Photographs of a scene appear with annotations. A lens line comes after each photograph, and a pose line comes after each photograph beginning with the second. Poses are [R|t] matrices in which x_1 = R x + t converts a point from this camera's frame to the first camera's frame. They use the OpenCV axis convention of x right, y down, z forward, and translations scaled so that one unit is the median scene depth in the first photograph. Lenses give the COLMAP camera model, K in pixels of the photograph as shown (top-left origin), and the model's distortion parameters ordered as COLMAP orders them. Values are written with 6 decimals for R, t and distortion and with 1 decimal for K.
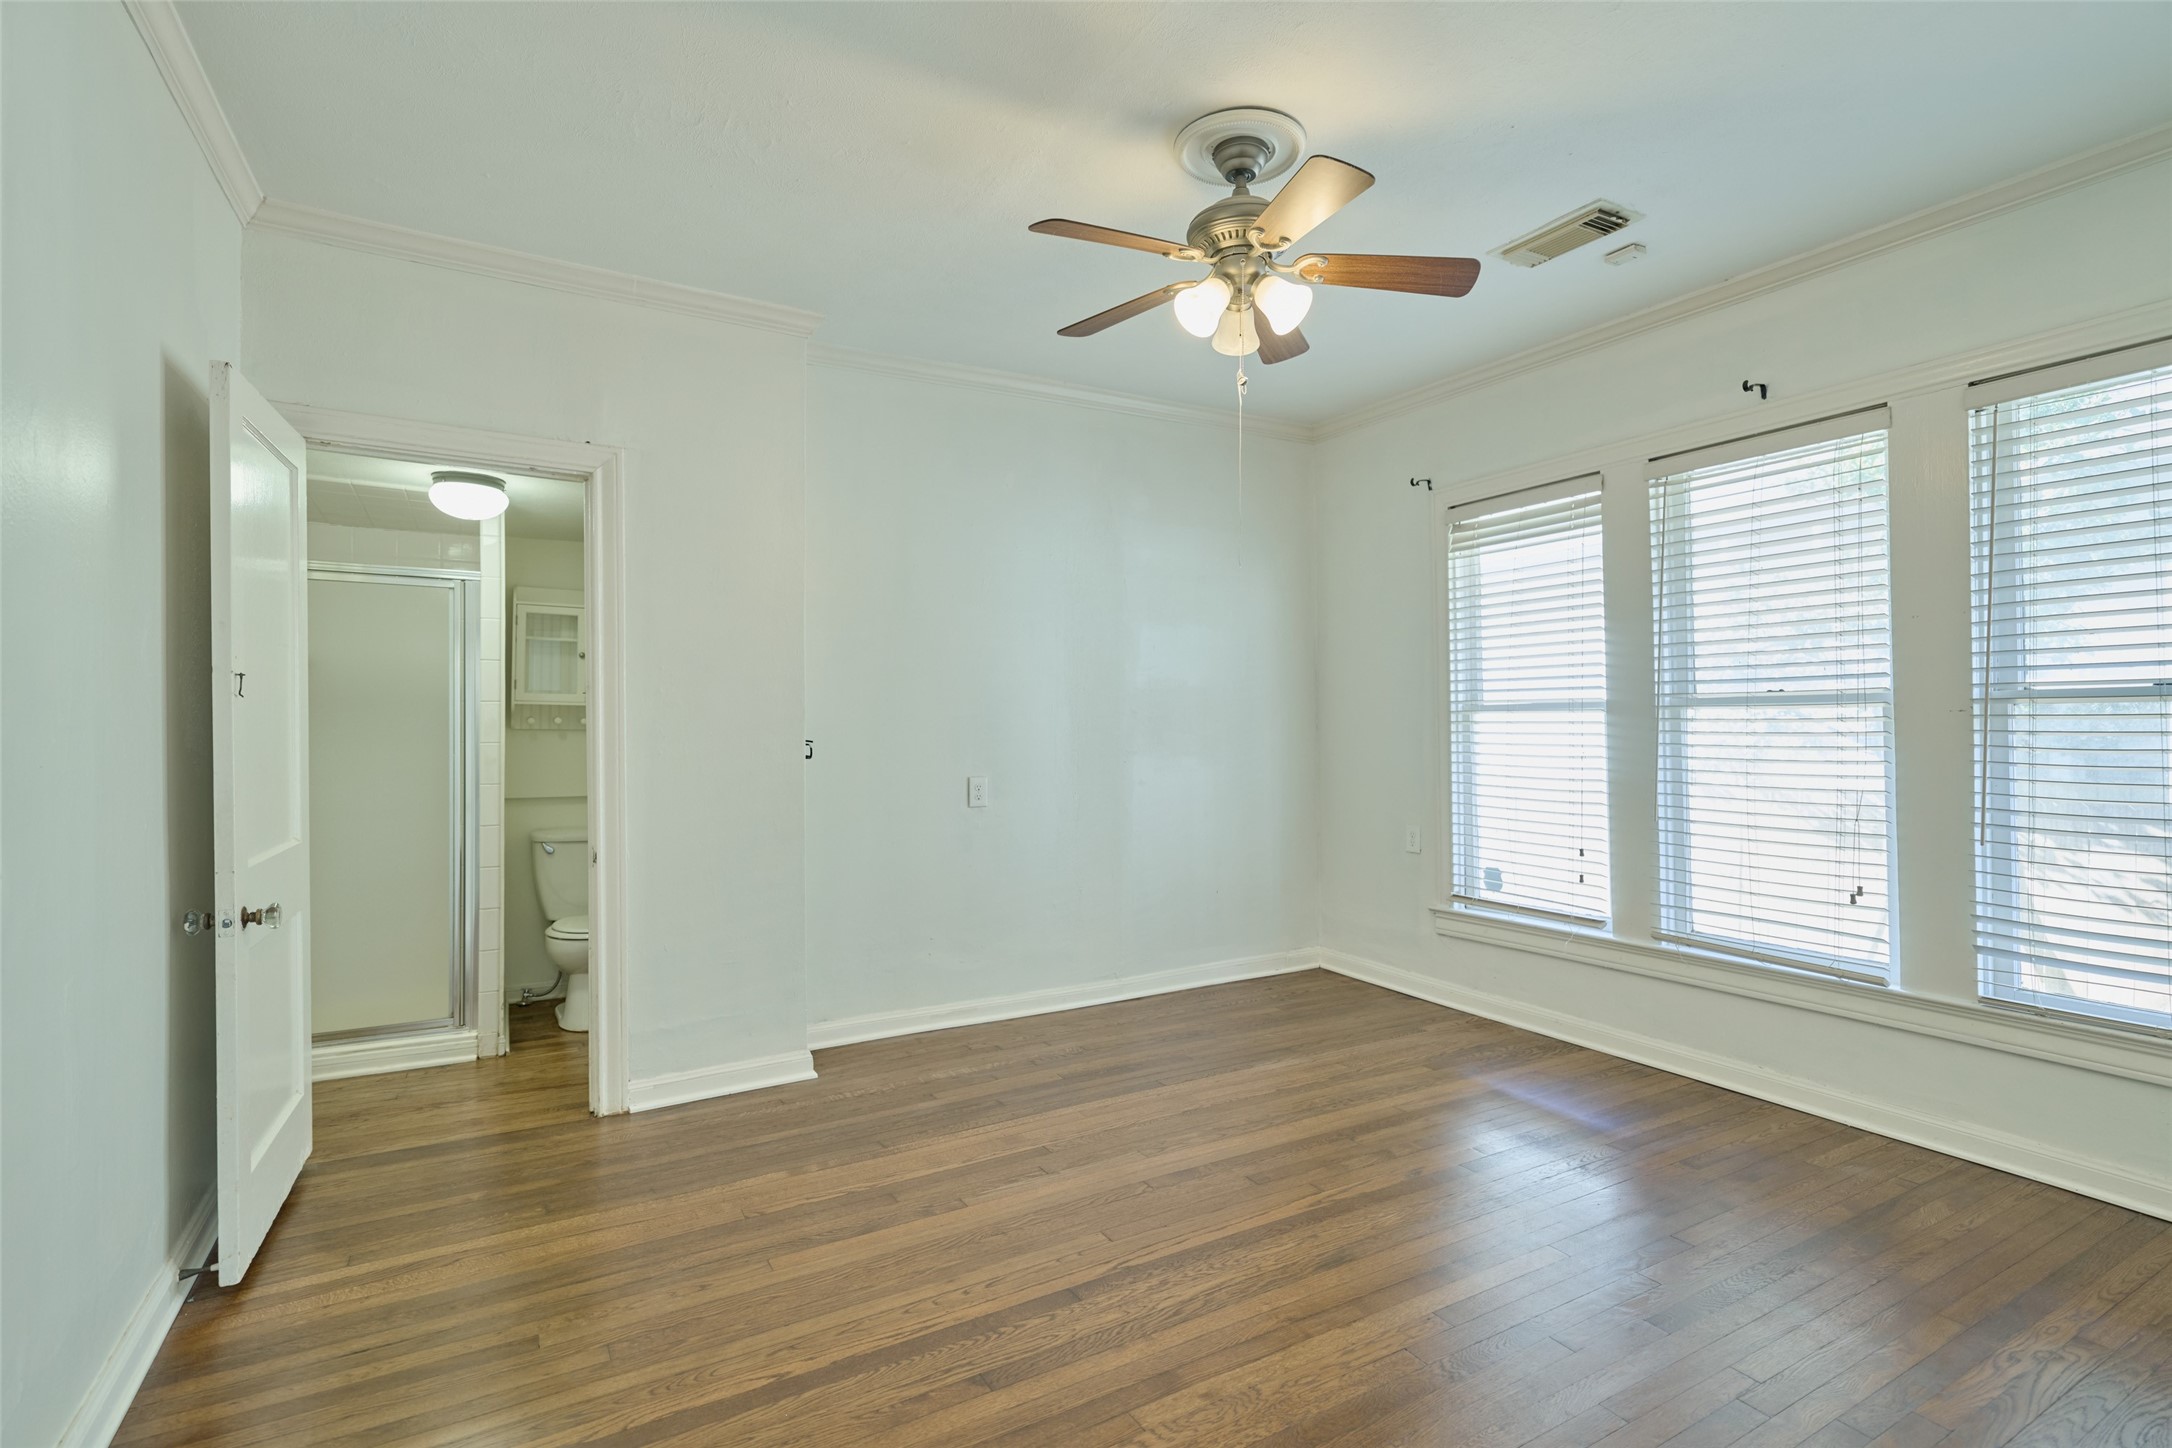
lens RADIAL K [[1013.5, 0, 1086.0], [0, 1013.5, 724.0], [0, 0, 1]] dist [0.003495, 0.000595]
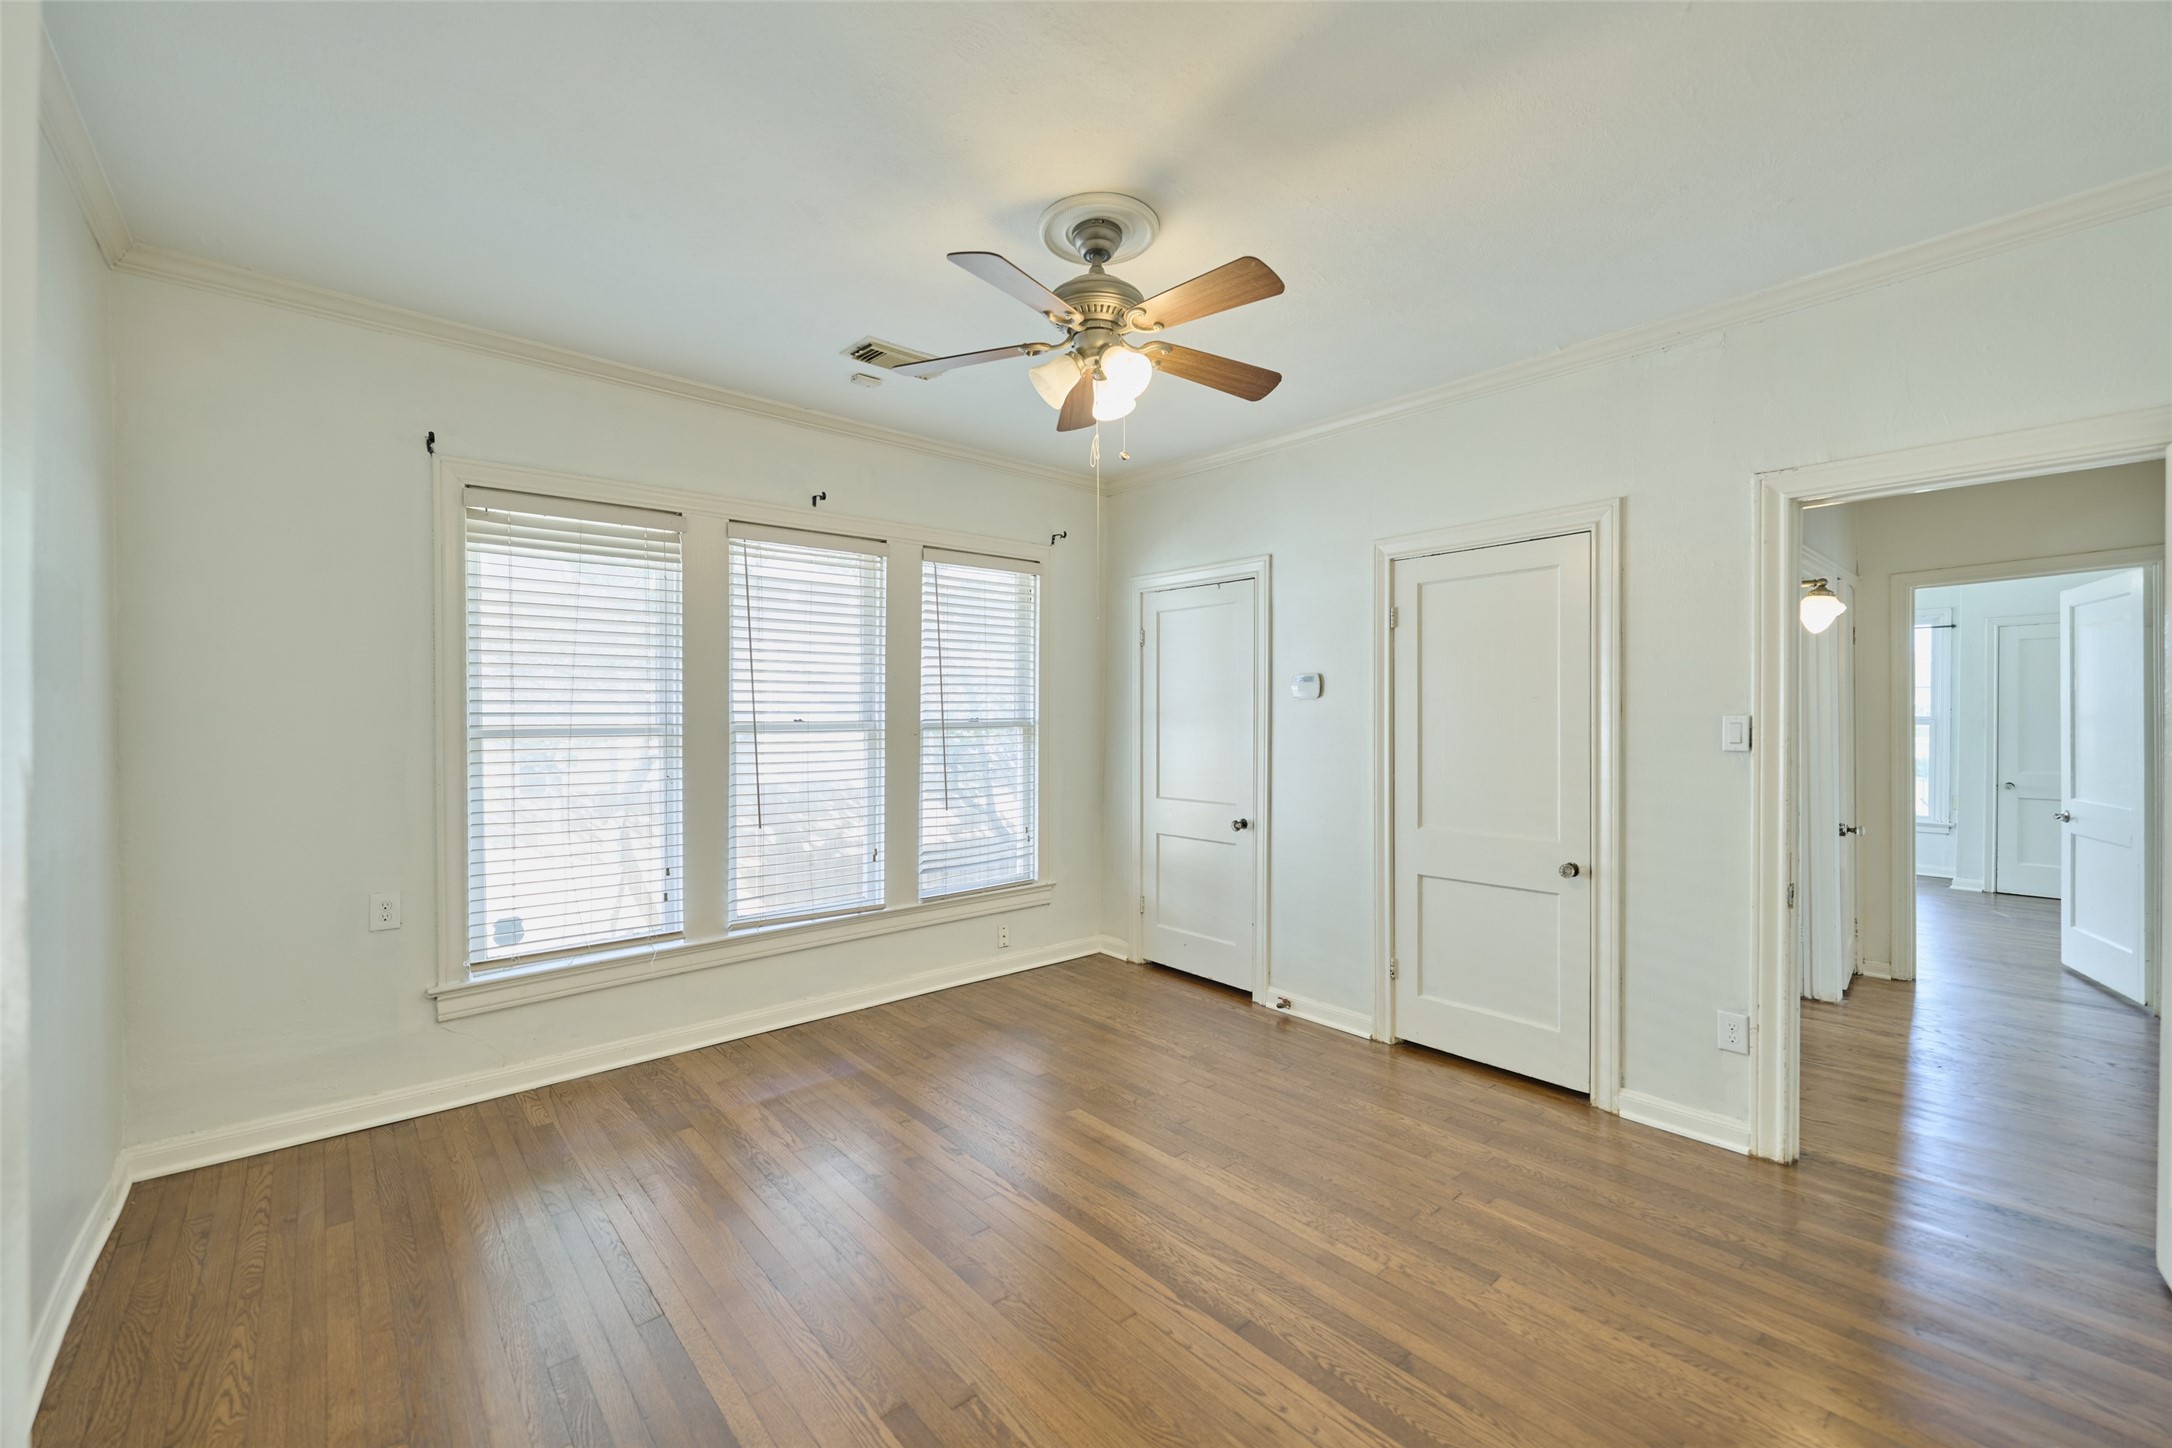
lens RADIAL K [[870.6, 0, 1086.0], [0, 870.6, 724.0], [0, 0, 1]] dist [-0.003477, -0.000299]
pose [[-0.184385, -0.006502, 0.982833, -0.504706], [0.006159, 0.999951, 0.007771, -0.032404], [-0.982835, 0.007486, -0.184336, 0.787990]]
